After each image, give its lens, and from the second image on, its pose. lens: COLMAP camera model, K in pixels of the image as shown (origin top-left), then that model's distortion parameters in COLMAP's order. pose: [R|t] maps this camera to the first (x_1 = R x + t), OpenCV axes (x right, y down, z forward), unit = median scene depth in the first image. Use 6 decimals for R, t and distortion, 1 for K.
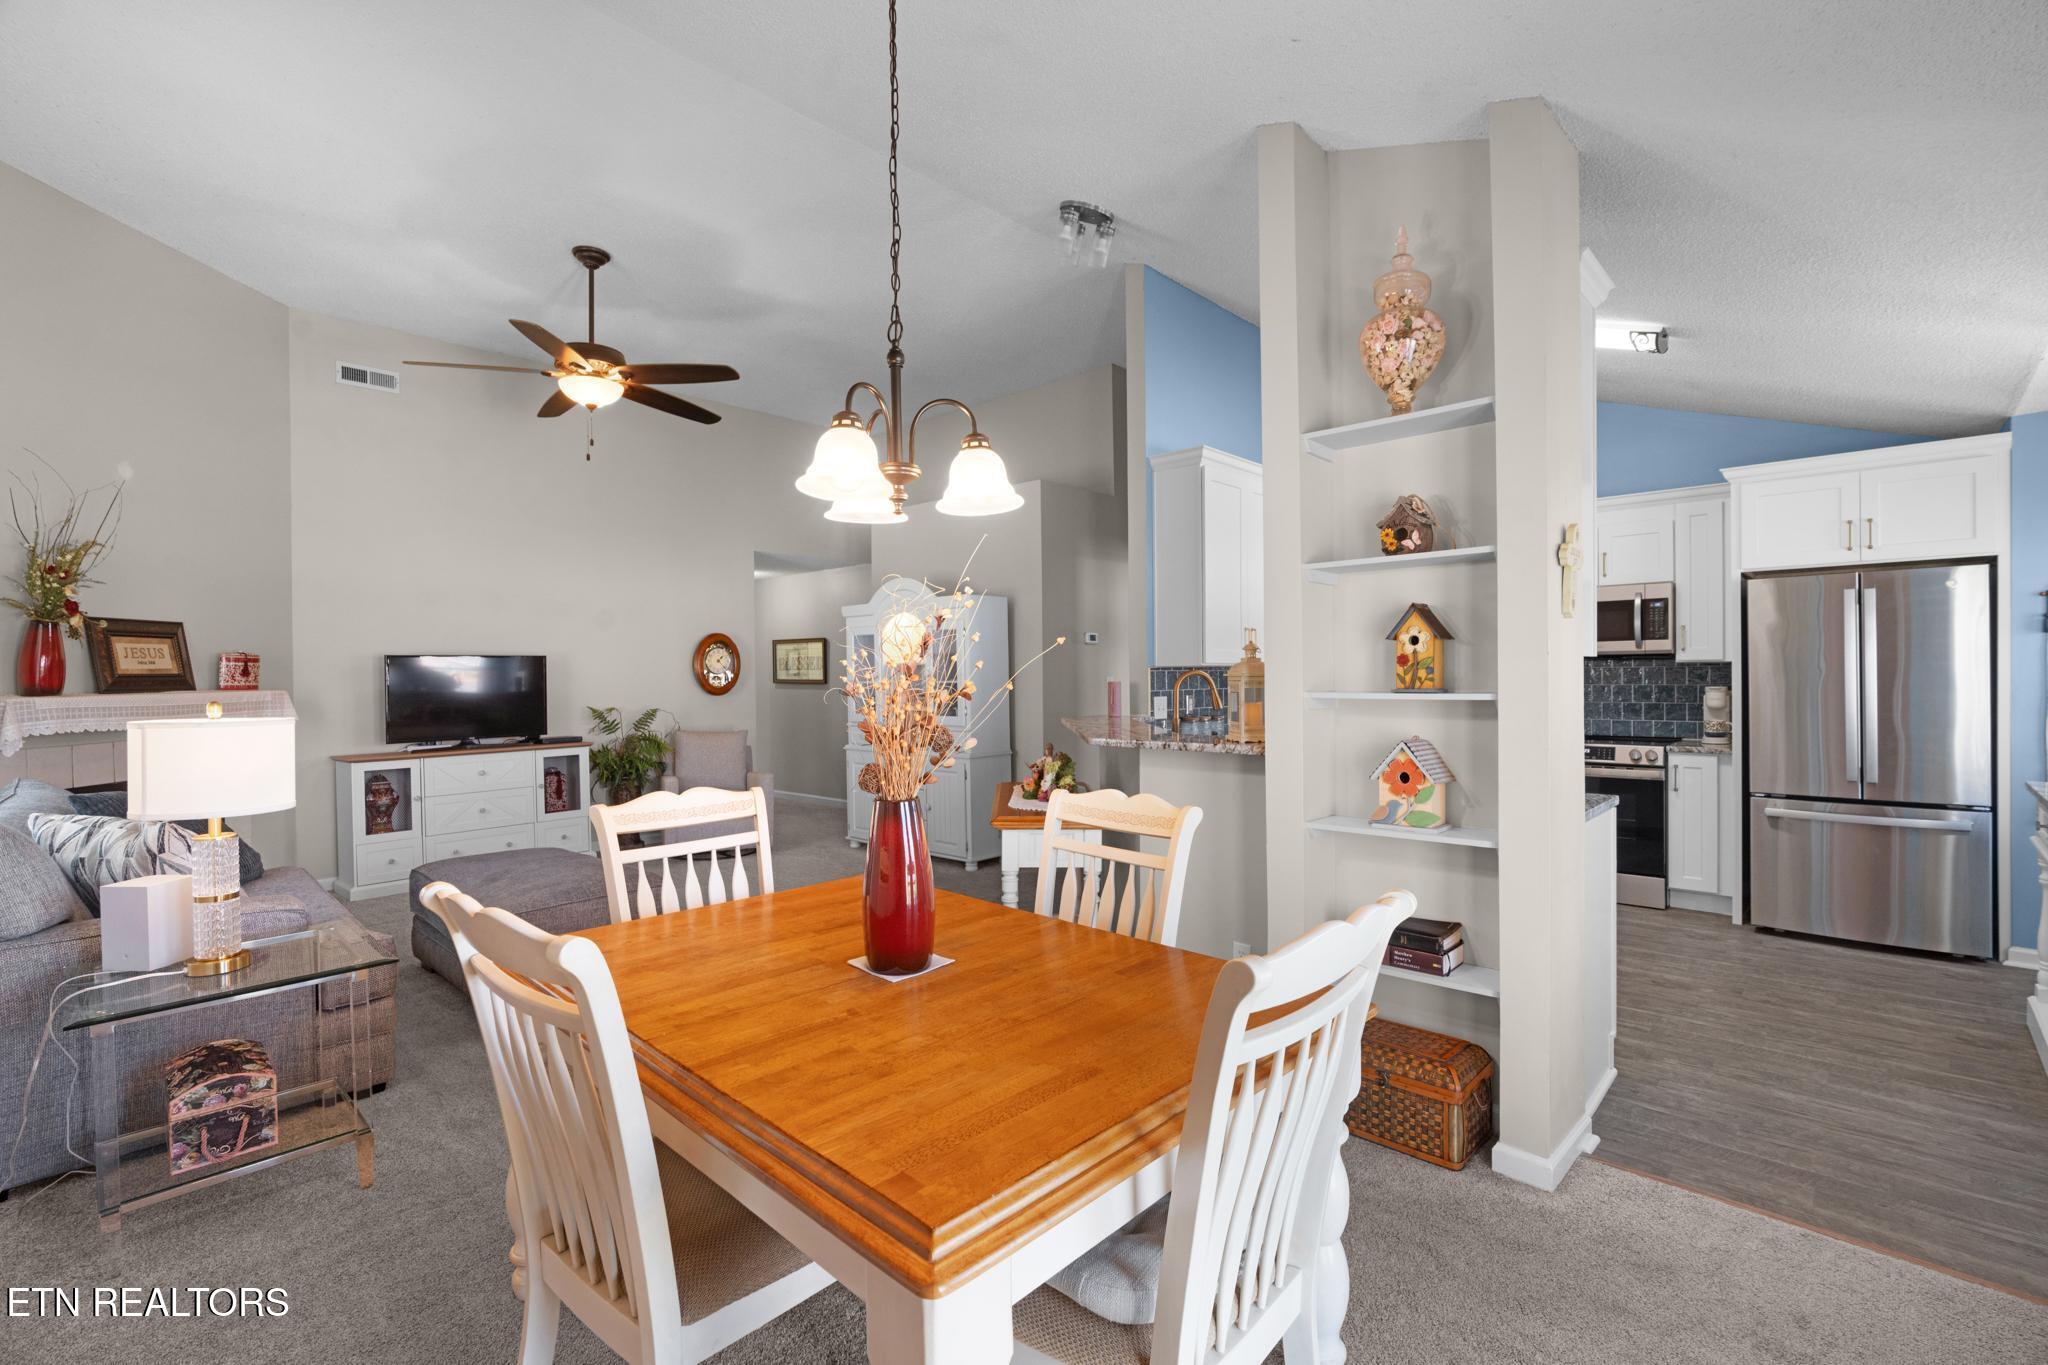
lens RADIAL K [[925.8, 0, 1024.0], [0, 925.8, 682.5], [0, 0, 1]] dist [-0.002492, 0.000462]
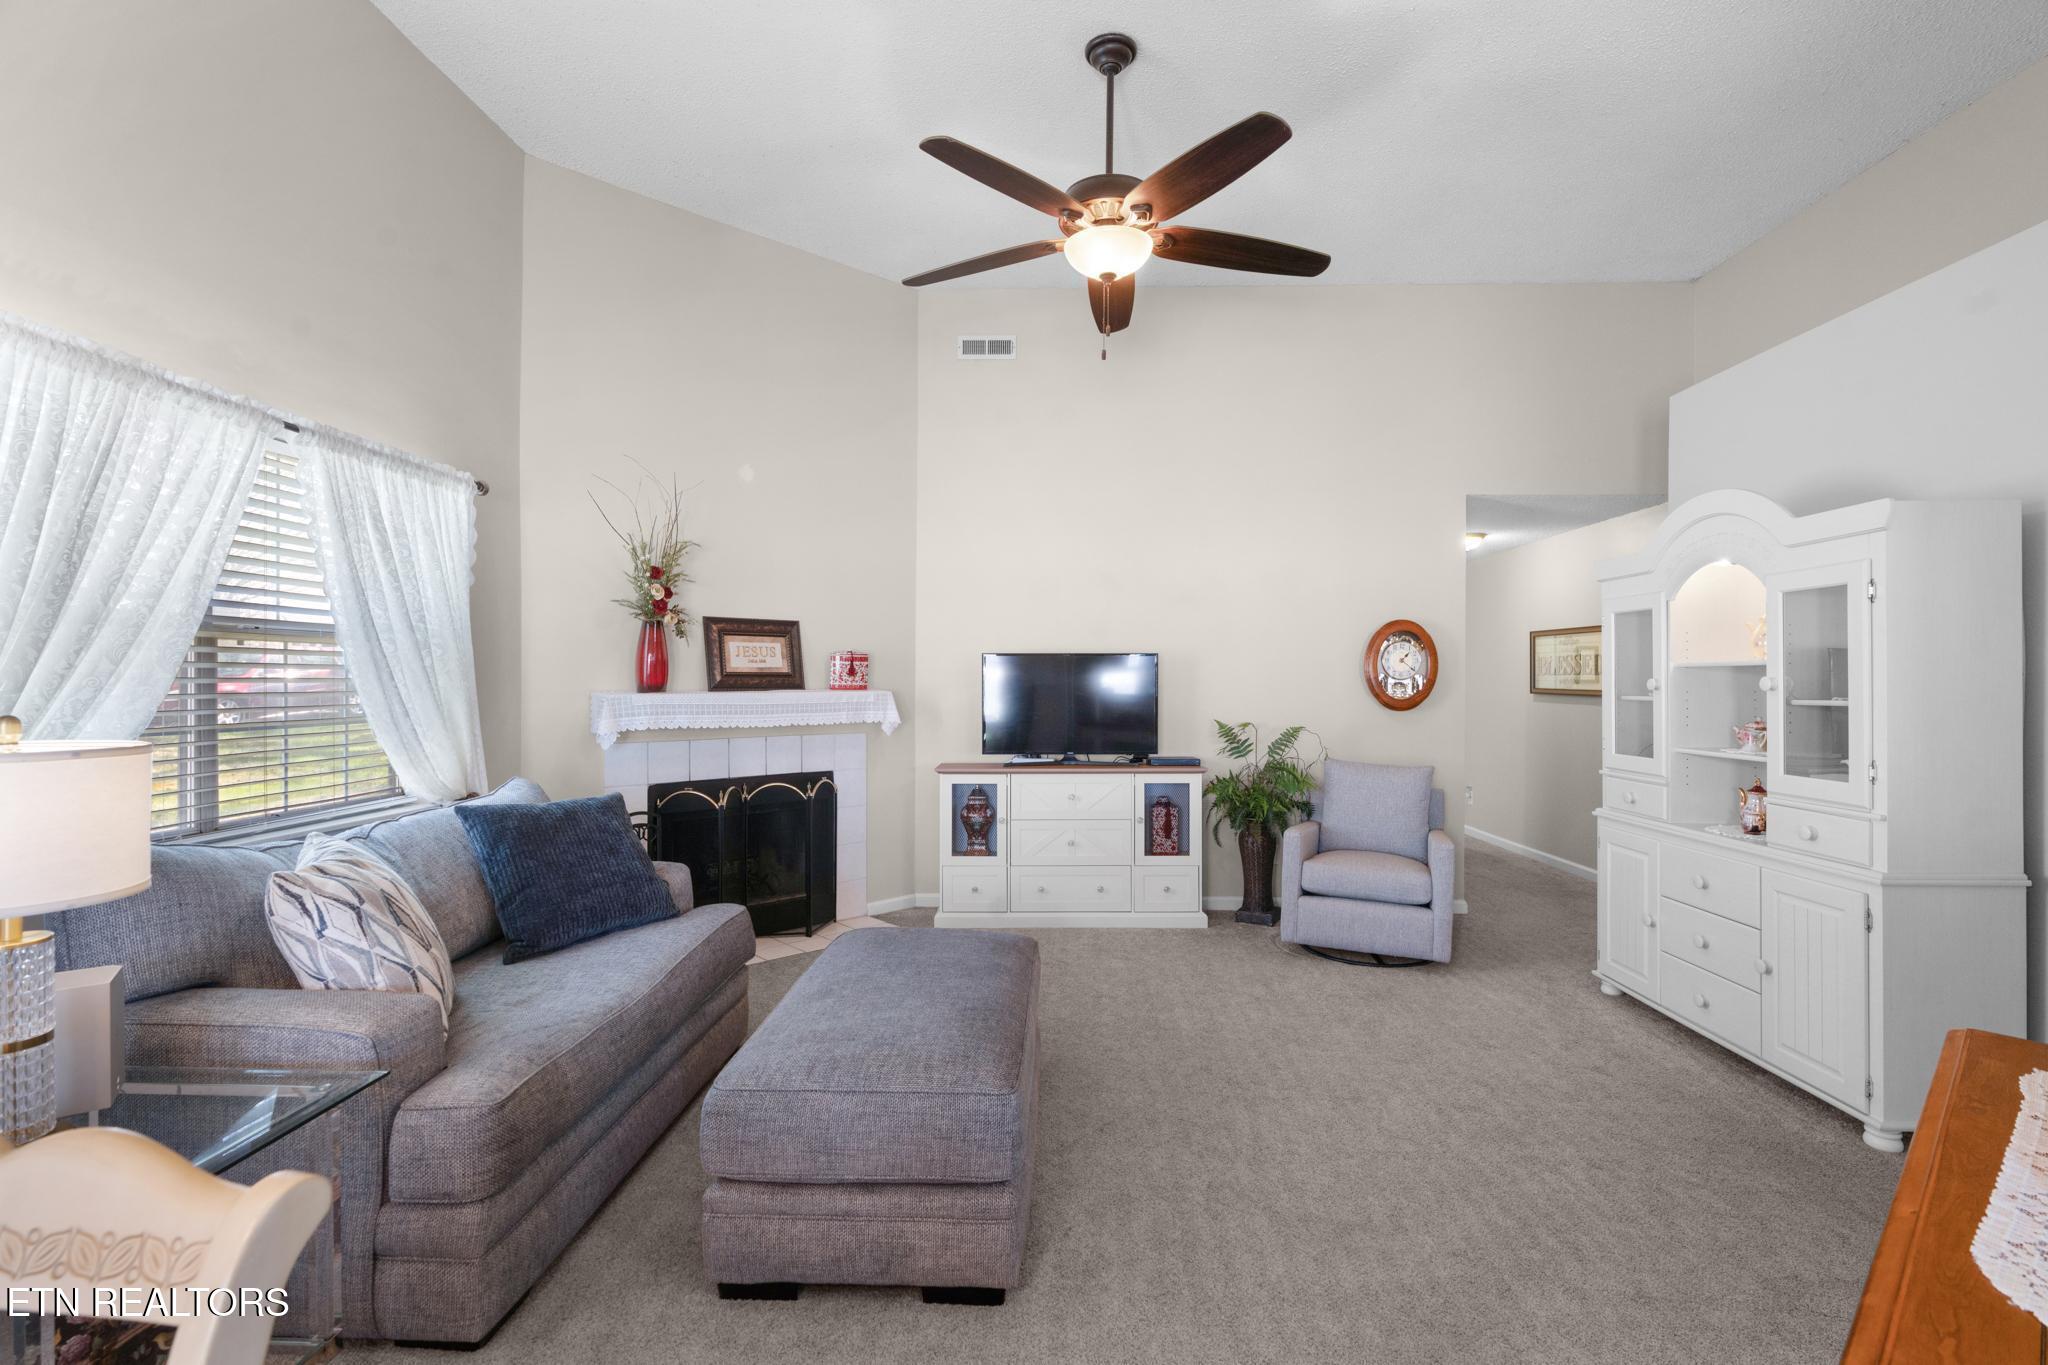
lens RADIAL K [[925.8, 0, 1024.0], [0, 925.8, 682.5], [0, 0, 1]] dist [-0.002492, 0.000462]
pose [[0.659023, 0.012756, -0.752015, -0.000188], [-0.017711, 0.999842, 0.001439, -0.003873], [0.751914, 0.012370, 0.659145, 0.438062]]
